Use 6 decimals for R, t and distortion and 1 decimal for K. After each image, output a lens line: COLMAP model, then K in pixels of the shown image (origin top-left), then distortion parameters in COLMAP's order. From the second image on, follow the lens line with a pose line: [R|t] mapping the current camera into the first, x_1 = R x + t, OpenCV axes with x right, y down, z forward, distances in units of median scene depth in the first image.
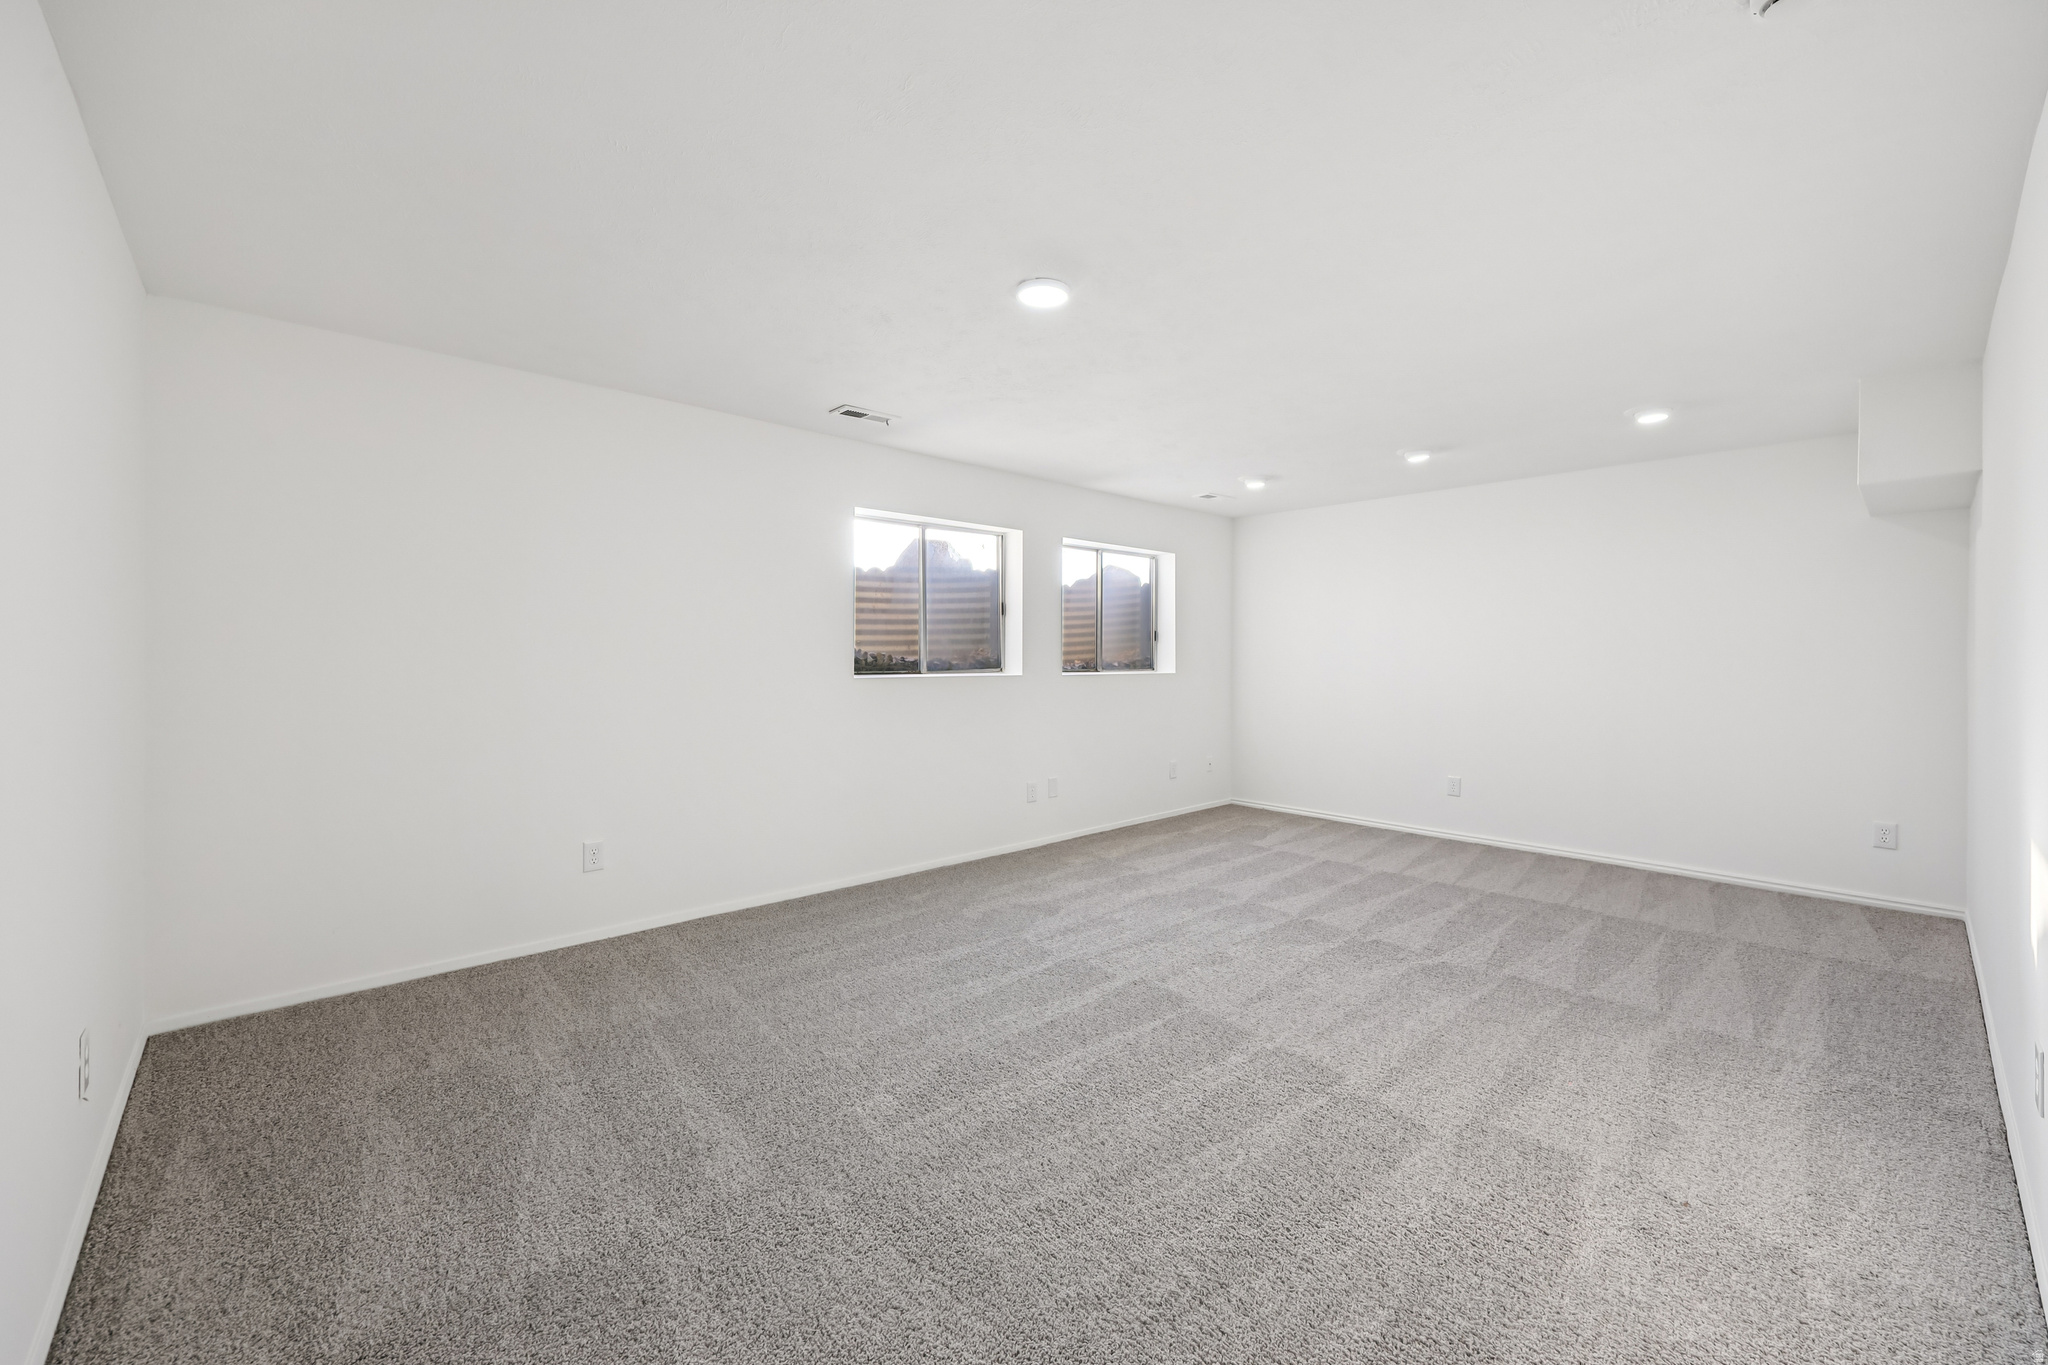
lens RADIAL K [[827.8, 0, 1028.6], [0, 827.8, 667.7], [0, 0, 1]] dist [0.003875, -0.001151]
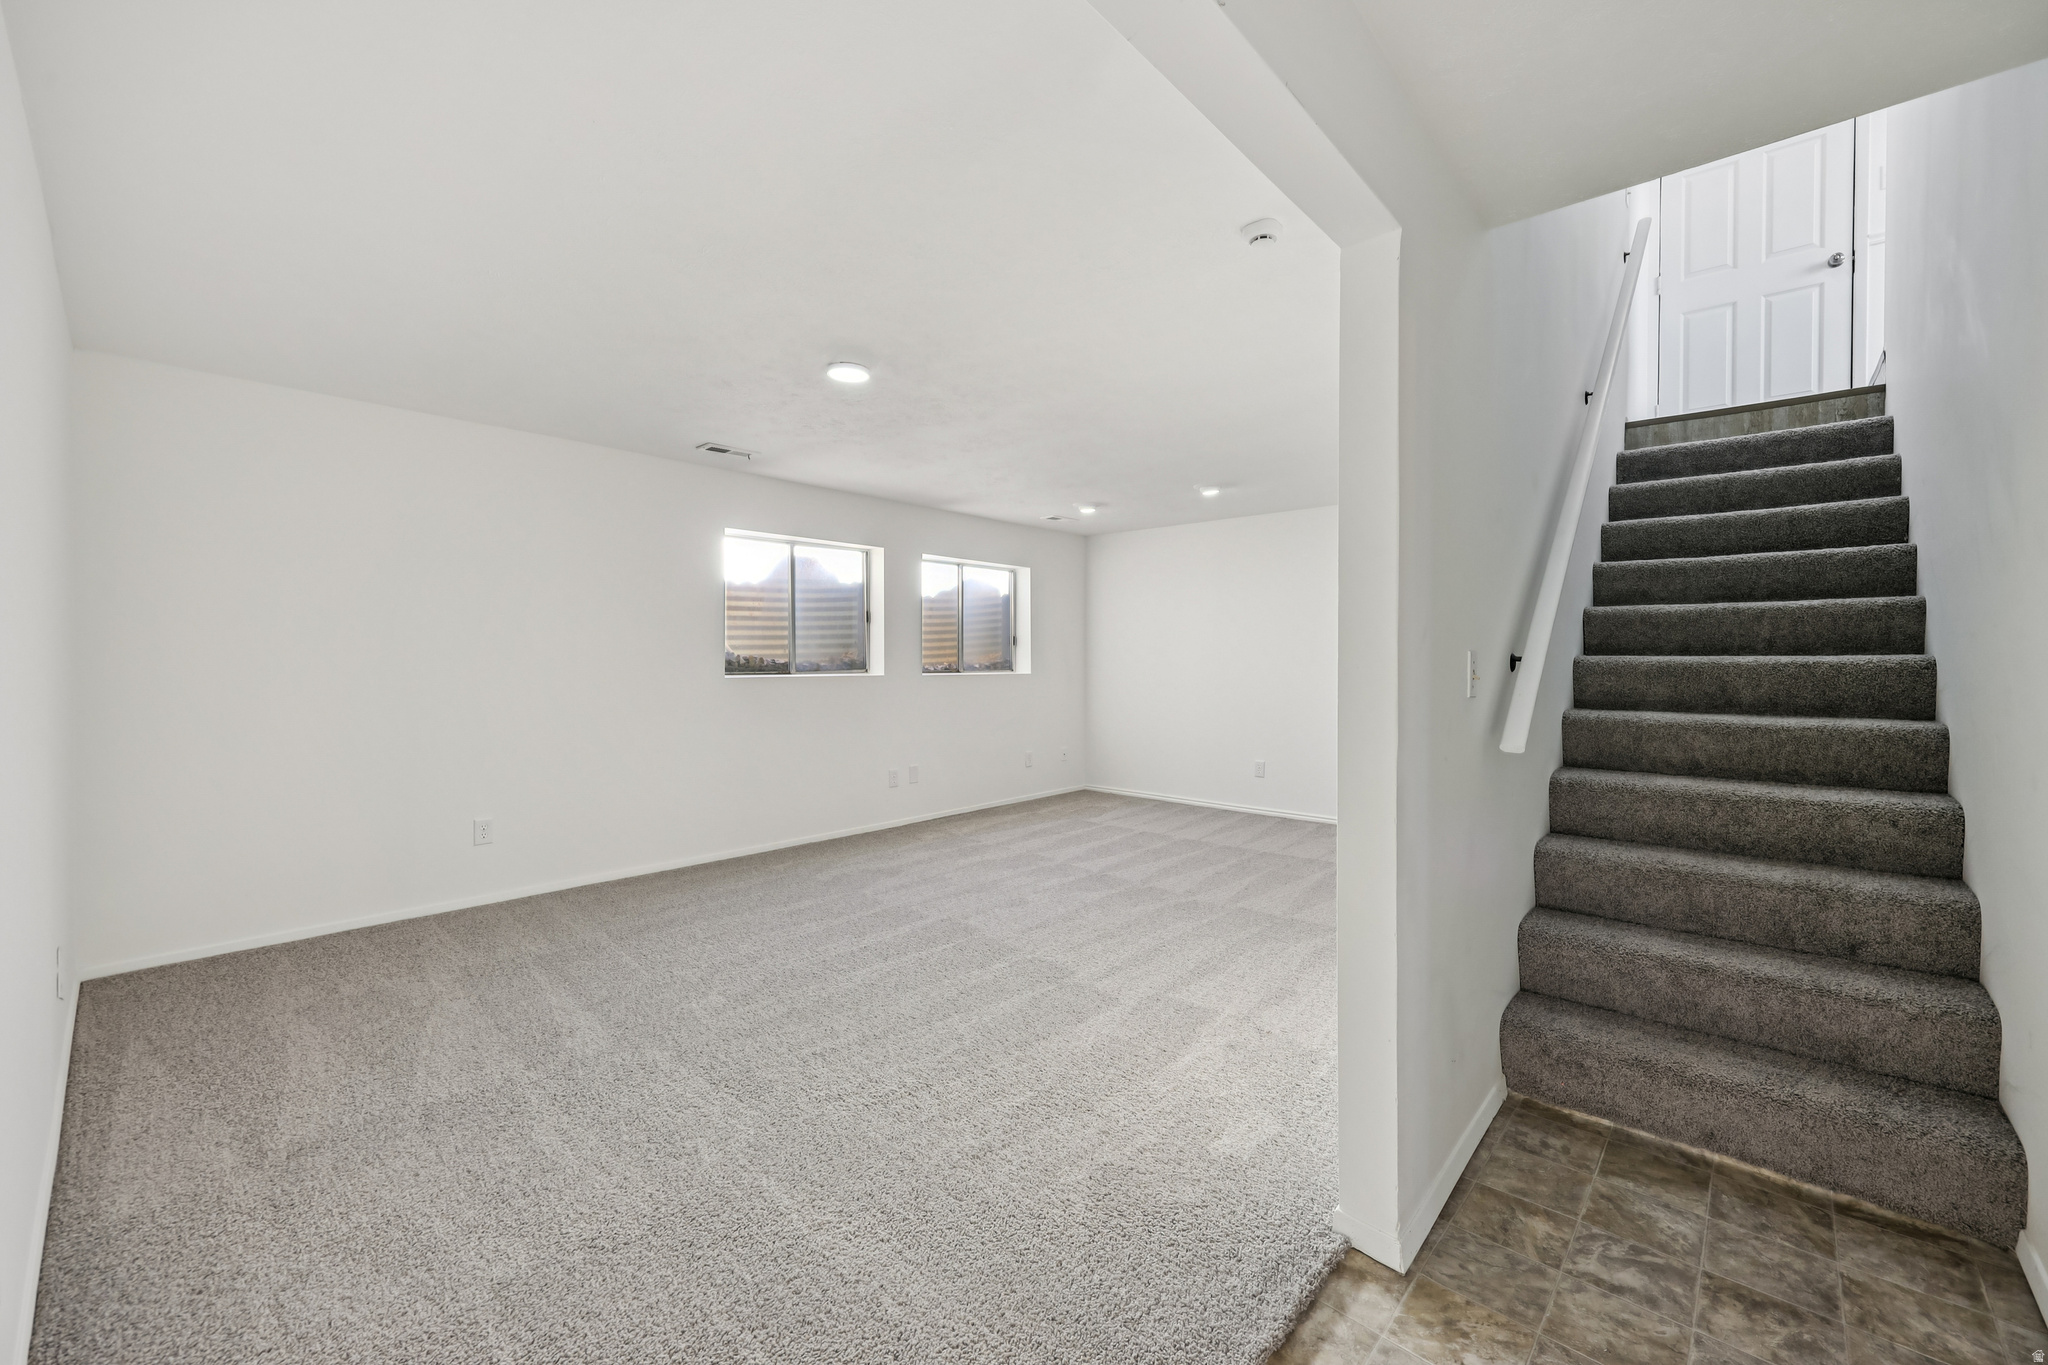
lens RADIAL K [[827.8, 0, 1028.1], [0, 827.8, 675.5], [0, 0, 1]] dist [0.003875, -0.001151]
pose [[0.996187, -0.003198, 0.087190, 0.138498], [0.002840, 0.999987, 0.004226, 0.007946], [-0.087203, -0.003963, 0.996183, -0.228707]]
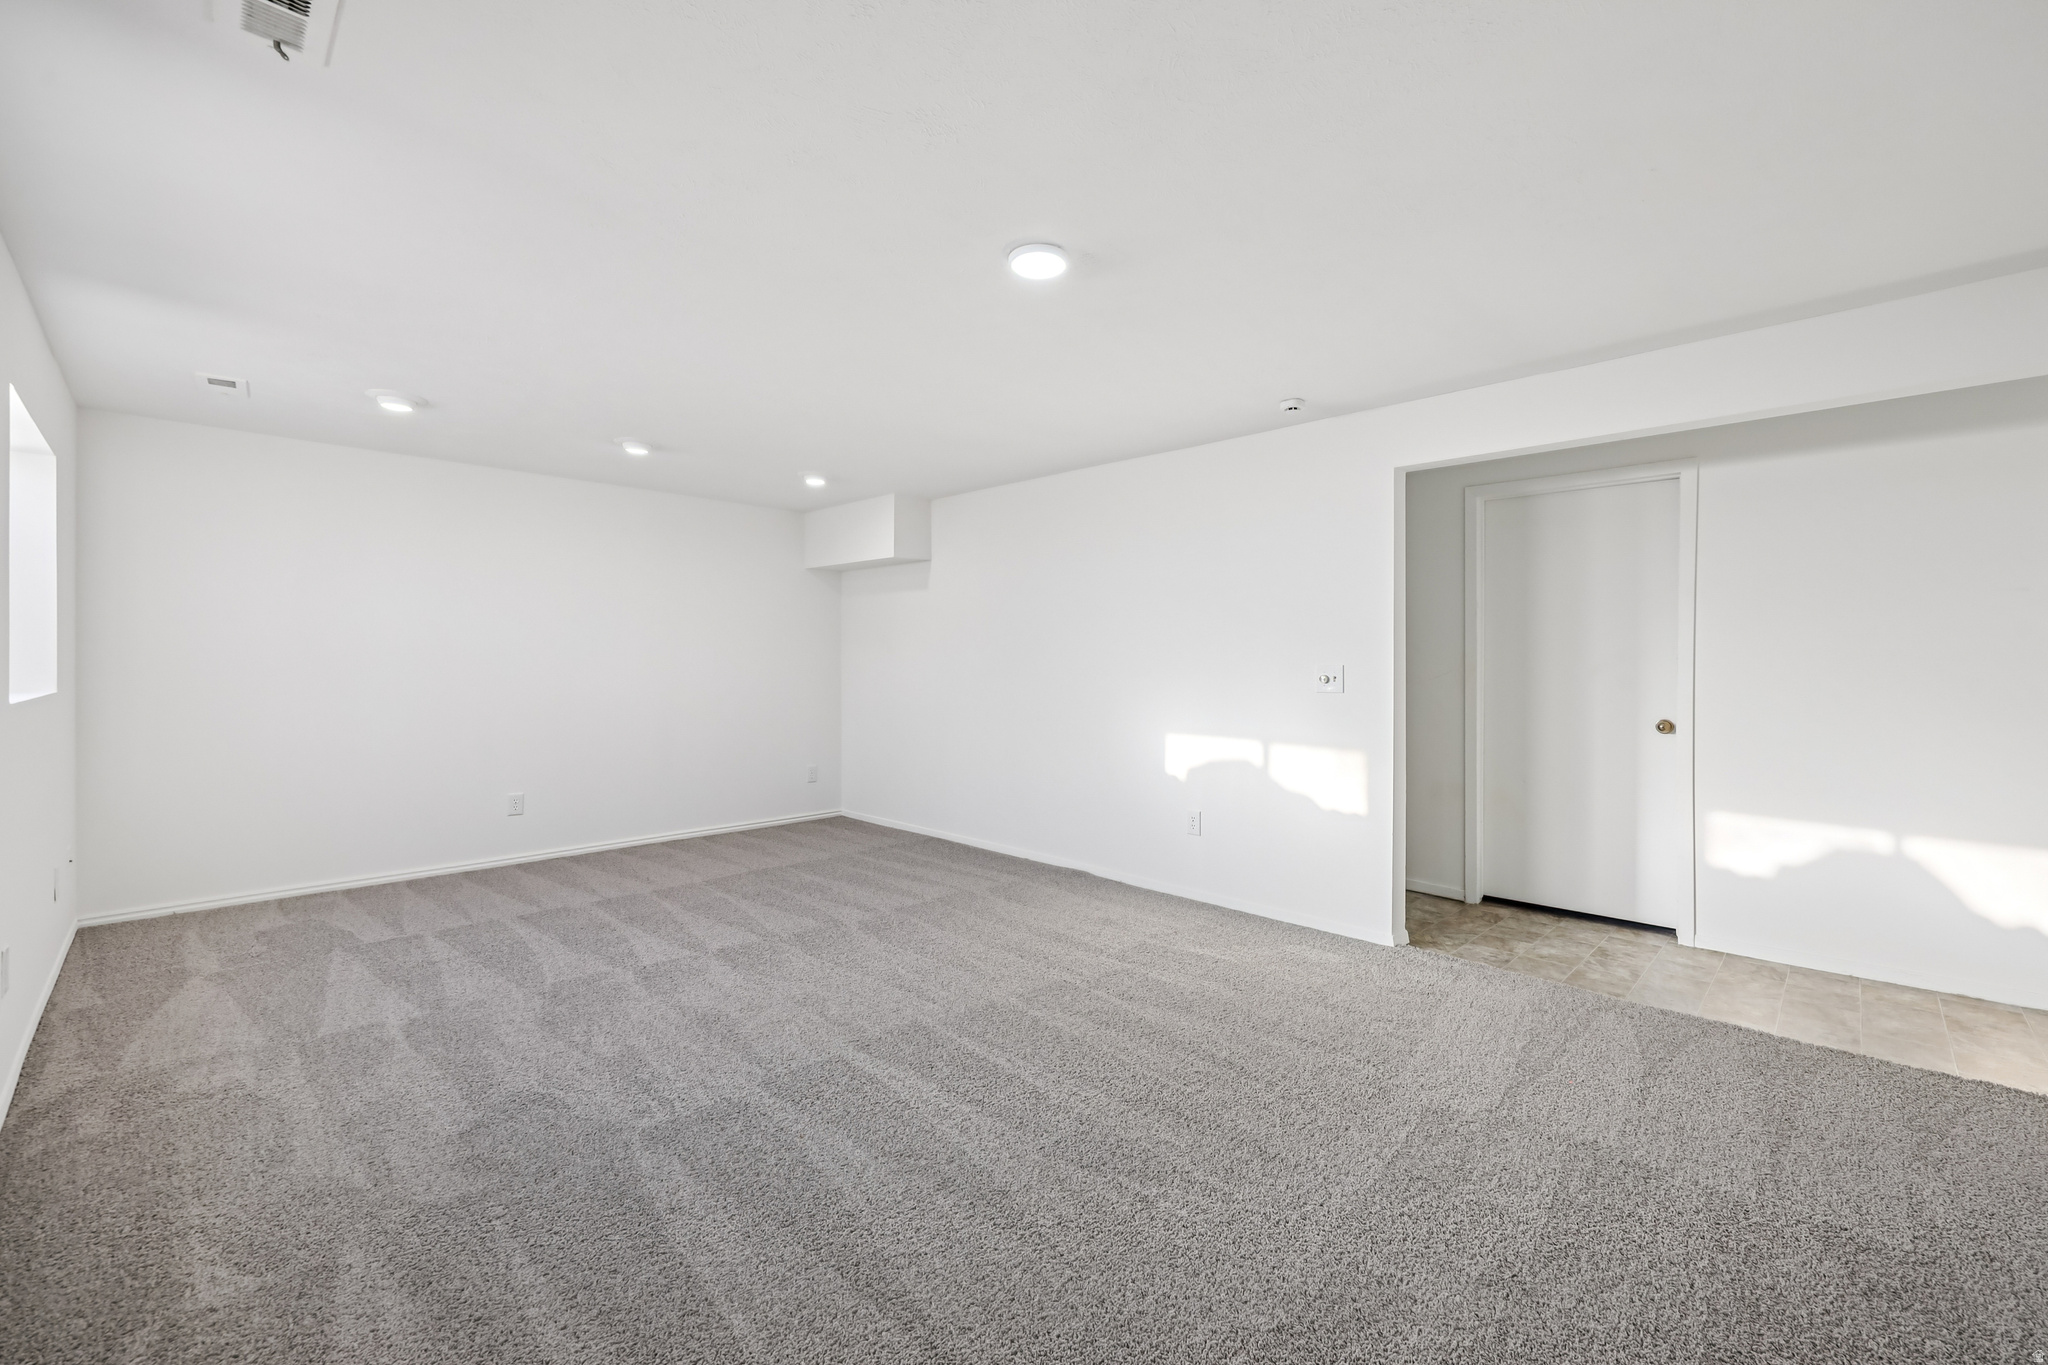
lens RADIAL K [[827.8, 0, 1038.4], [0, 827.8, 665.1], [0, 0, 1]] dist [0.003875, -0.001151]
pose [[-0.045424, -0.008318, 0.998933, -0.669964], [0.012125, 0.999887, 0.008877, -0.013920], [-0.998894, 0.012516, -0.045318, 0.789252]]
